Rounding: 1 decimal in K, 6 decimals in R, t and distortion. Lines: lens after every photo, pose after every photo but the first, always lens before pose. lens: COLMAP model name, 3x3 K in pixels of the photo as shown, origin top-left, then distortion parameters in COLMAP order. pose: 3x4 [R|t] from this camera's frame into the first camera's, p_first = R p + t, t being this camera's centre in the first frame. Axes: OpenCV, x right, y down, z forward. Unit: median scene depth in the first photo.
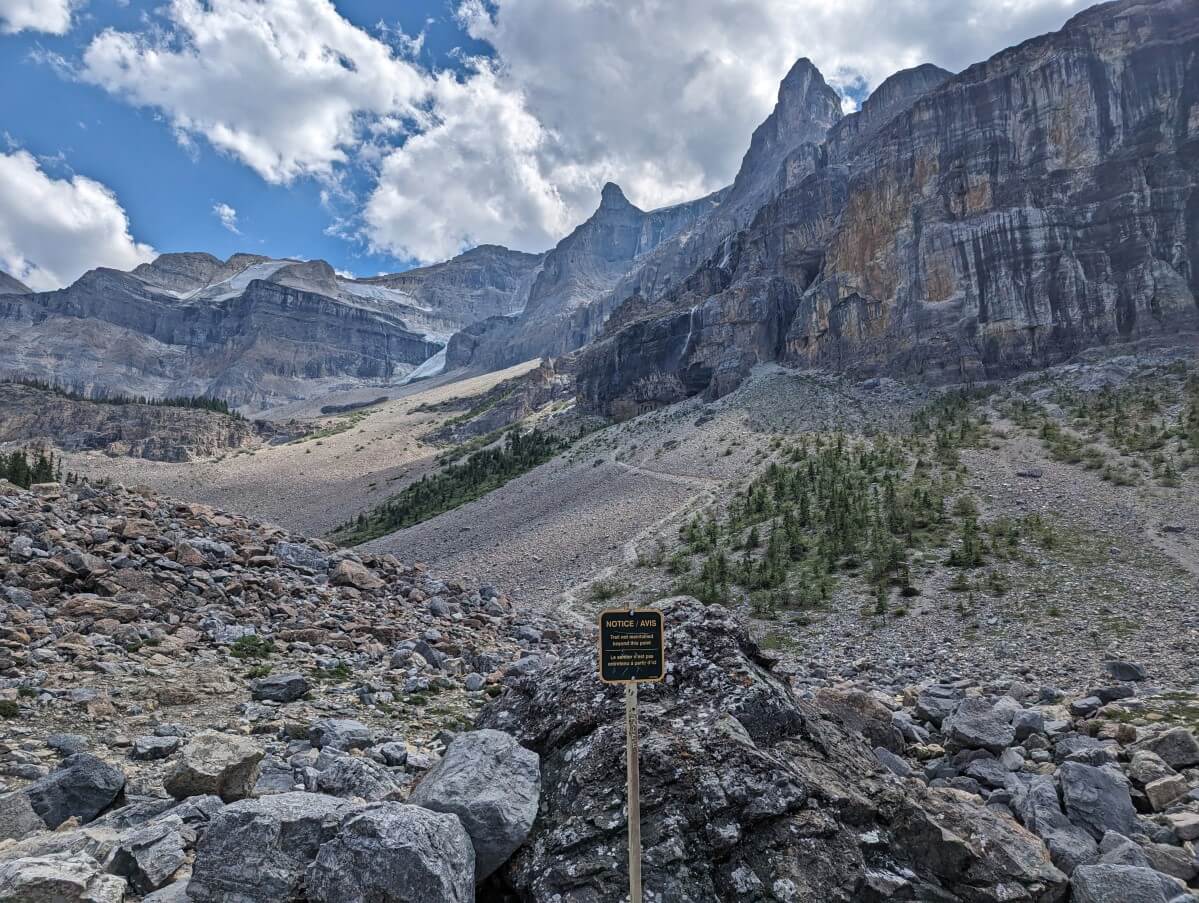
lens RADIAL K [[866.1, 0, 599.5], [0, 866.1, 466.4], [0, 0, 1]] dist [0.028721, -0.004668]
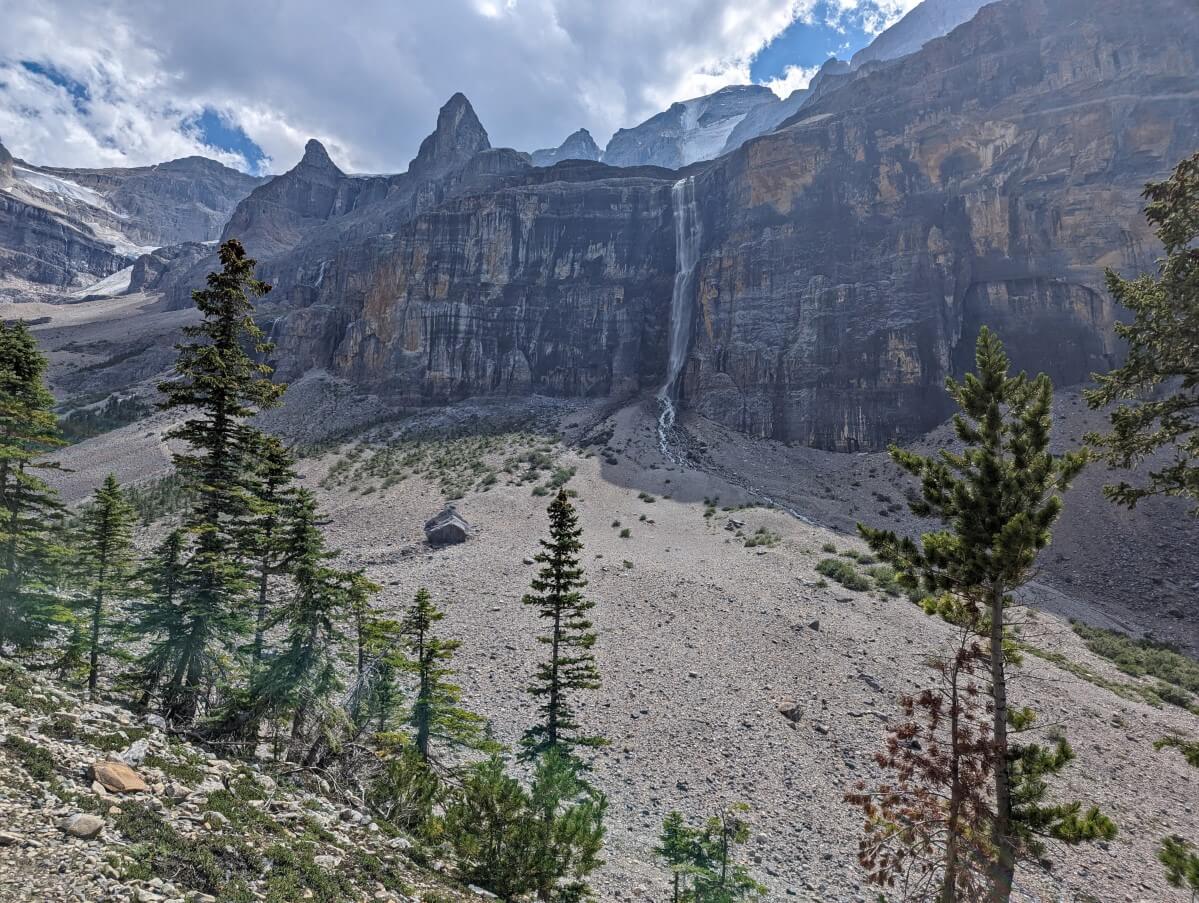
lens RADIAL K [[881.7, 0, 597.7], [0, 881.7, 462.4], [0, 0, 1]] dist [0.101818, -0.083344]
pose [[0.956642, 0.089914, 0.277042, 0.164090], [-0.107616, 0.992968, 0.049337, -0.060193], [-0.270658, -0.077012, 0.959590, -0.376260]]
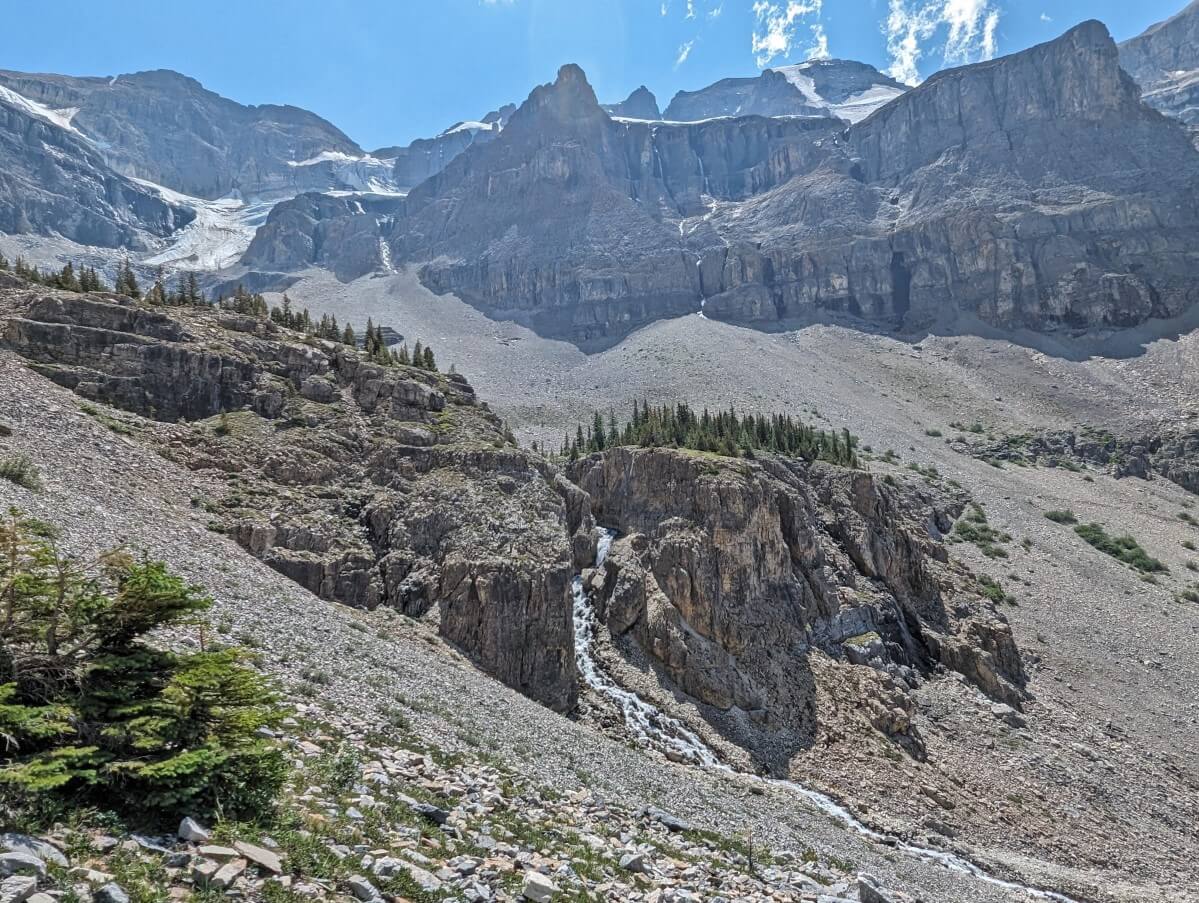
lens RADIAL K [[775.2, 0, 594.8], [0, 775.2, 453.2], [0, 0, 1]] dist [0.004732, 0.001050]
pose [[0.812936, 0.033692, 0.581378, -0.779326], [-0.097389, 0.992131, 0.078683, -0.089300], [-0.574152, -0.120584, 0.809820, 0.862859]]
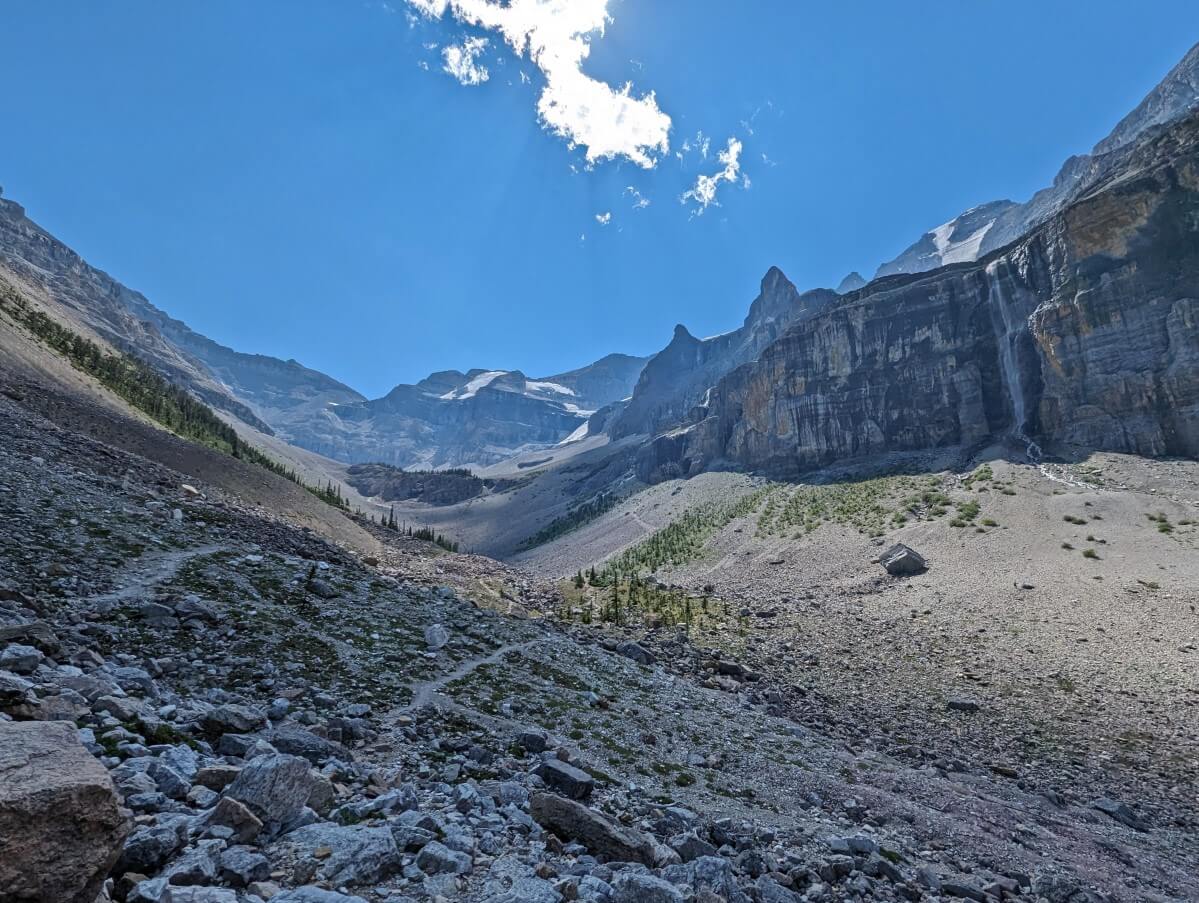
lens RADIAL K [[581.9, 0, 599.5], [0, 581.9, 451.5], [0, 0, 1]] dist [0.015675, -0.000321]
pose [[0.984297, -0.033063, -0.173395, 0.106870], [0.024304, 0.998330, -0.052398, -0.047402], [0.174838, 0.047361, 0.983457, -0.303135]]
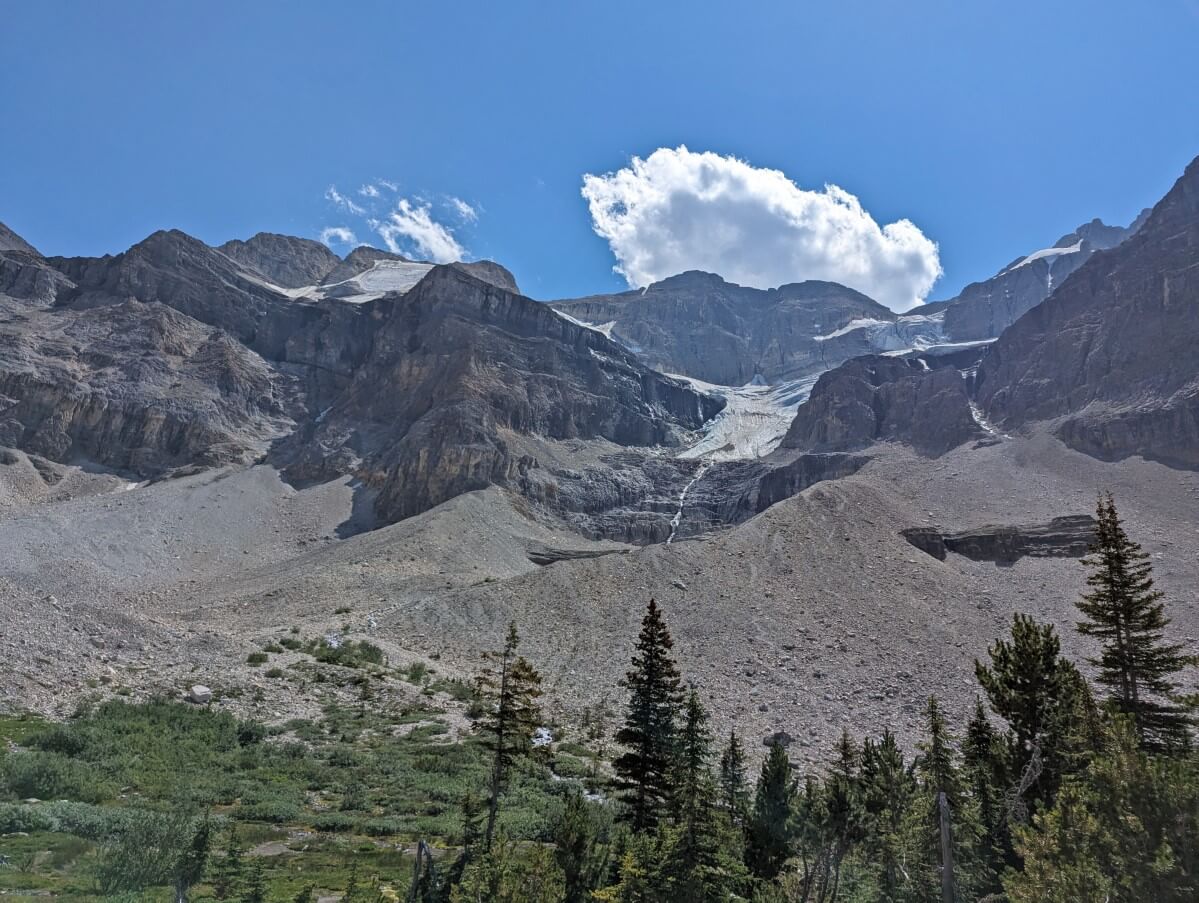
lens RADIAL K [[848.4, 0, 582.1], [0, 848.4, 456.2], [0, 0, 1]] dist [0.073841, -0.055093]
pose [[0.996617, 0.081969, 0.006019, -0.800663], [-0.080933, 0.991498, -0.101894, -0.093114], [-0.014320, 0.101062, 0.994777, 1.185759]]
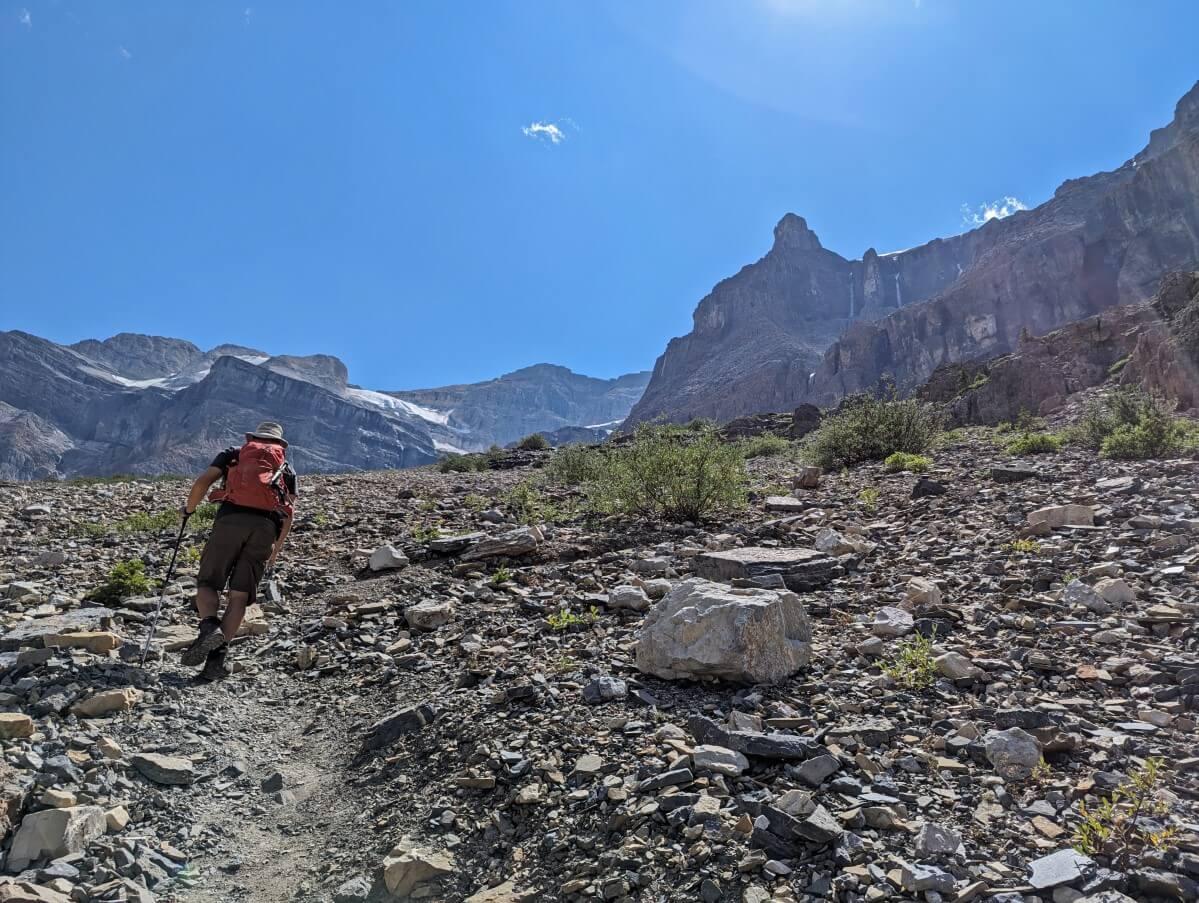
lens RADIAL K [[839.0, 0, 600.7], [0, 839.0, 438.1], [0, 0, 1]] dist [0.082645, -0.081684]
pose [[0.997108, 0.073092, -0.020816, -0.216740], [-0.075940, 0.969013, -0.235045, -0.041724], [0.002991, 0.235946, 0.971762, 0.984722]]
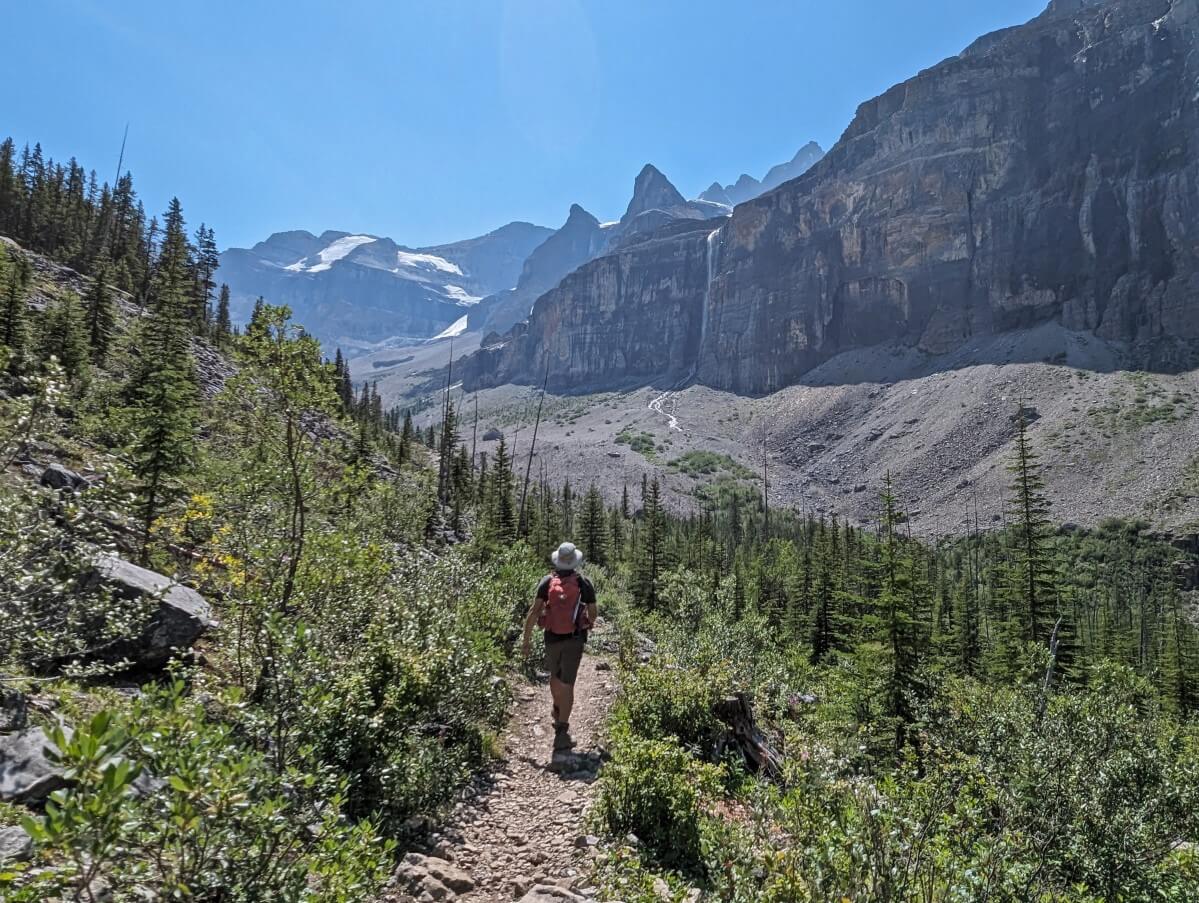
lens RADIAL K [[848.4, 0, 582.1], [0, 848.4, 456.2], [0, 0, 1]] dist [0.073841, -0.055093]
pose [[0.992988, 0.035617, -0.112726, 0.429984], [-0.026886, 0.996587, 0.078044, -0.053175], [0.115121, -0.074466, 0.990556, -0.909257]]
